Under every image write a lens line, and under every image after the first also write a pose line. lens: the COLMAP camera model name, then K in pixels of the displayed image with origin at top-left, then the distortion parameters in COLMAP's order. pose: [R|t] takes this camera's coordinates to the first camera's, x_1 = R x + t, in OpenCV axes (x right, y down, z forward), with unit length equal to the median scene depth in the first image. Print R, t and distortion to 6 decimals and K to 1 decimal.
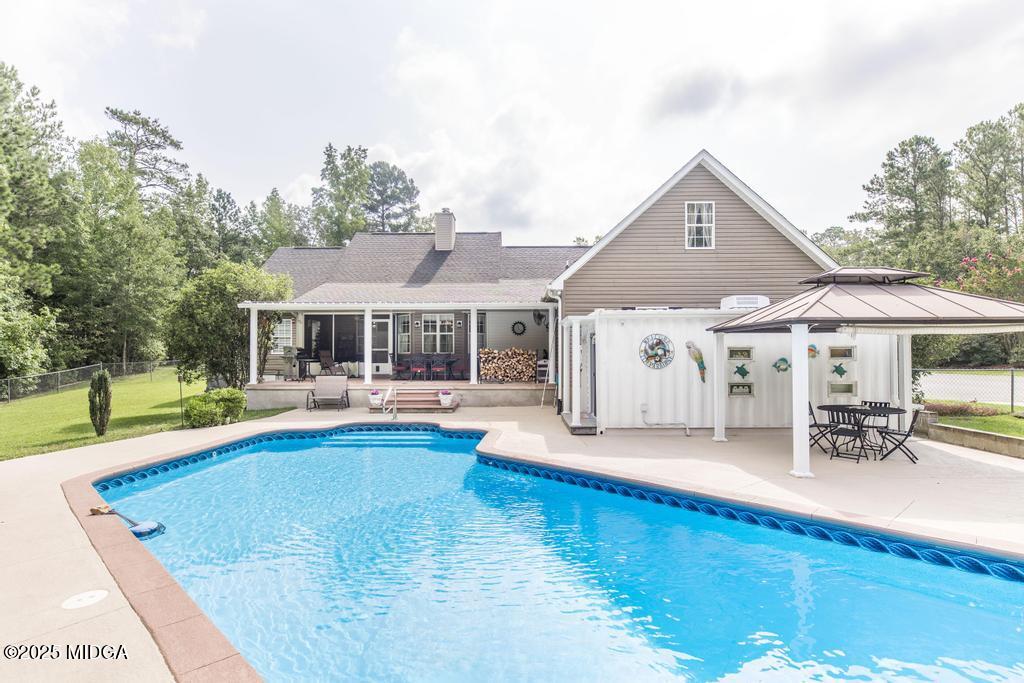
lens RADIAL K [[528.7, 0, 517.0], [0, 528.7, 346.2], [0, 0, 1]] dist [-0.004743, 0.000776]
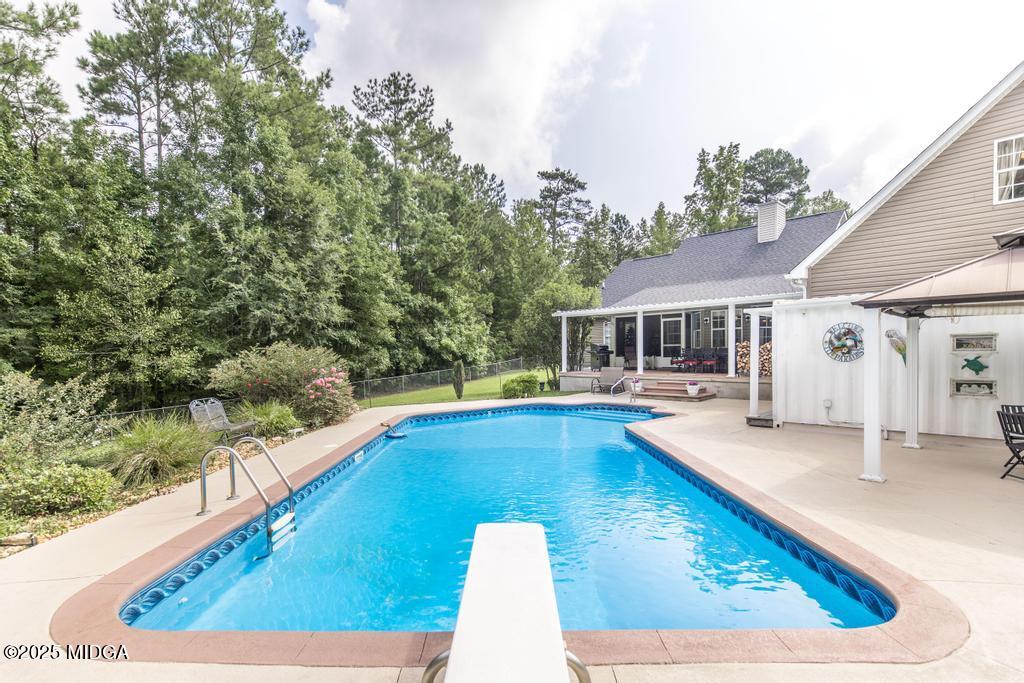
lens RADIAL K [[509.0, 0, 493.2], [0, 509.0, 364.0], [0, 0, 1]] dist [-0.000636, -0.000965]
pose [[0.681476, 0.010358, -0.731767, 0.202848], [0.019345, 0.999296, 0.032160, 0.003126], [0.731584, -0.036072, 0.680796, -0.012517]]
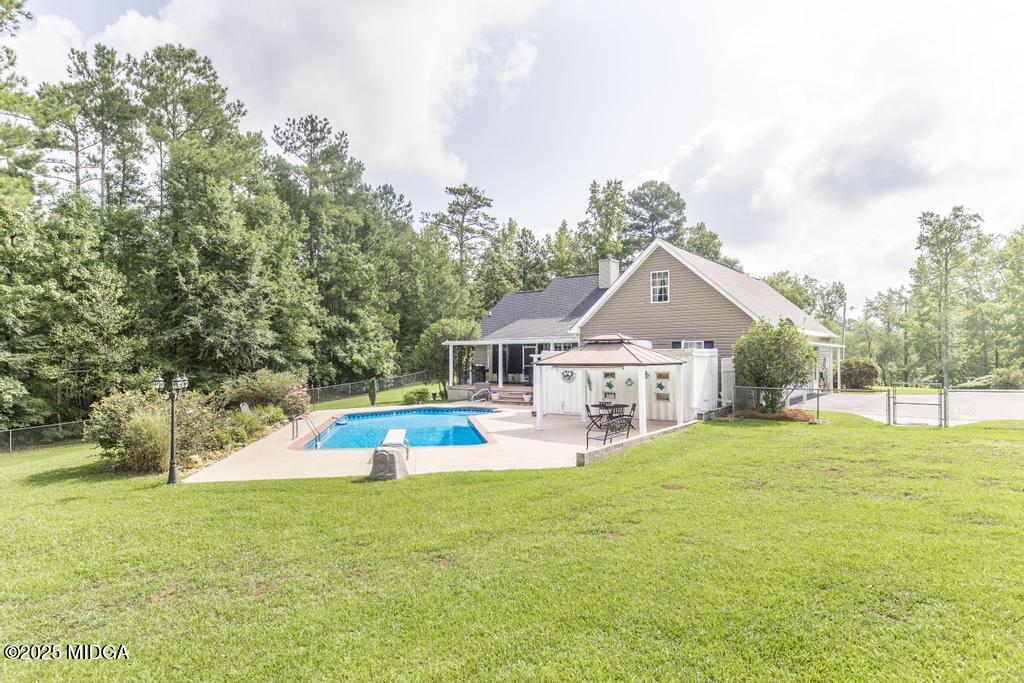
lens RADIAL K [[612.4, 0, 506.4], [0, 612.4, 338.6], [0, 0, 1]] dist [0.001416, -0.000989]
pose [[0.795164, -0.020035, -0.606063, 0.581693], [0.012124, 0.999780, -0.017144, -0.032779], [0.606273, 0.006284, 0.795232, -0.354763]]
